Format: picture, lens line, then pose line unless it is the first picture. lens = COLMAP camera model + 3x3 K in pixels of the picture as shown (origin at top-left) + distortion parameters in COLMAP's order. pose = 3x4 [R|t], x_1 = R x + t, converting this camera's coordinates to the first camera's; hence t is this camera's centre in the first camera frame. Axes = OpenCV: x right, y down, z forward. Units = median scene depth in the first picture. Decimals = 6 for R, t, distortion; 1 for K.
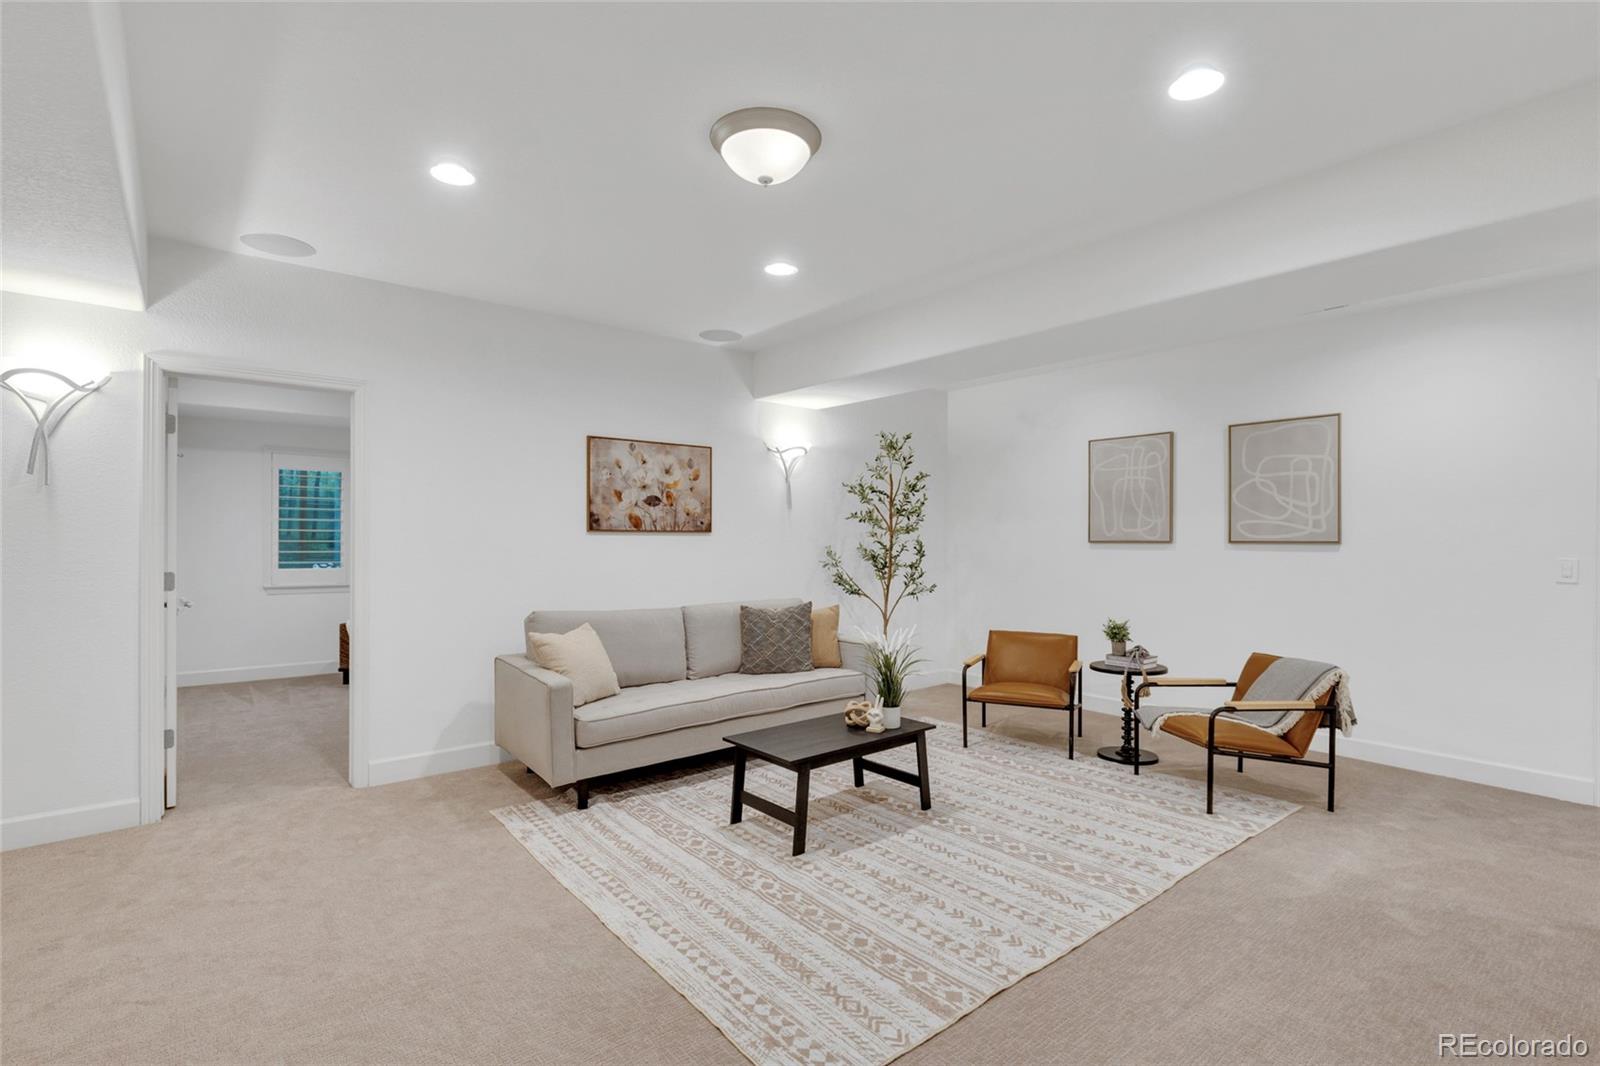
lens RADIAL K [[750.0, 0, 800.0], [0, 750.0, 533.0], [0, 0, 1]] dist [0.000732, -0.000036]
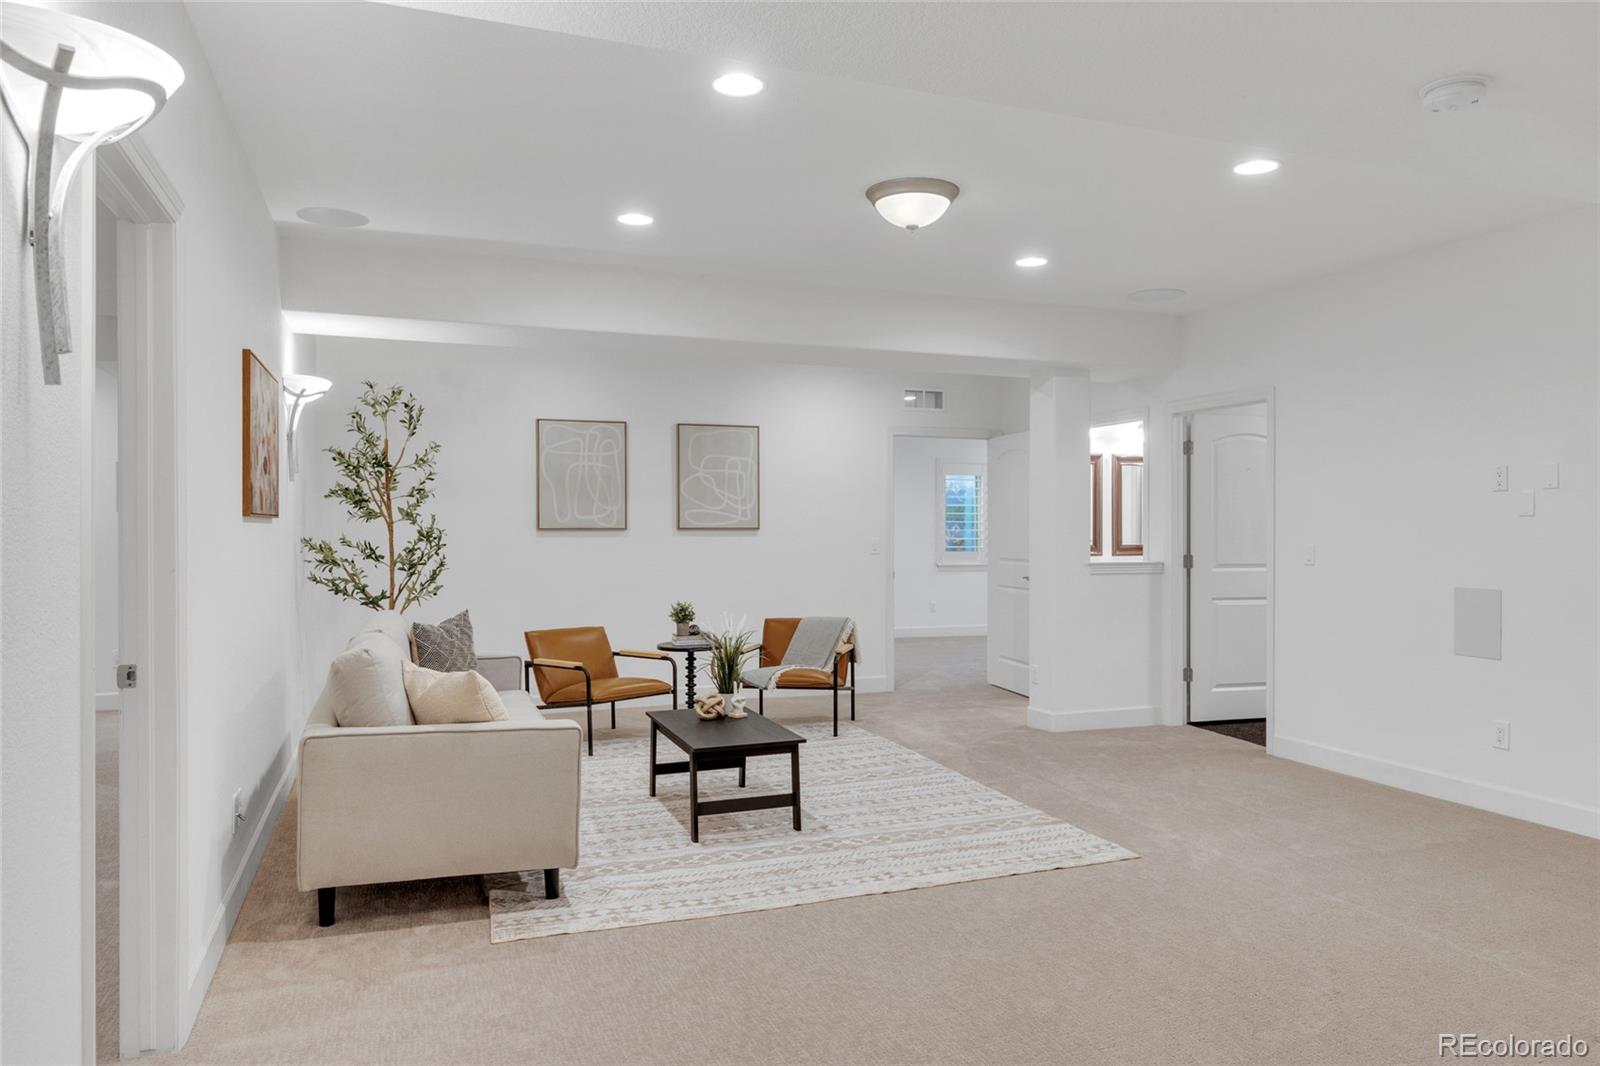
lens RADIAL K [[1078.5, 0, 800.0], [0, 1078.5, 533.0], [0, 0, 1]] dist [-0.007886, -0.000761]
pose [[0.323846, -0.008833, 0.946069, -1.168403], [-0.006117, 0.999916, 0.011430, -0.001678], [-0.946090, -0.009489, 0.323764, 0.423000]]
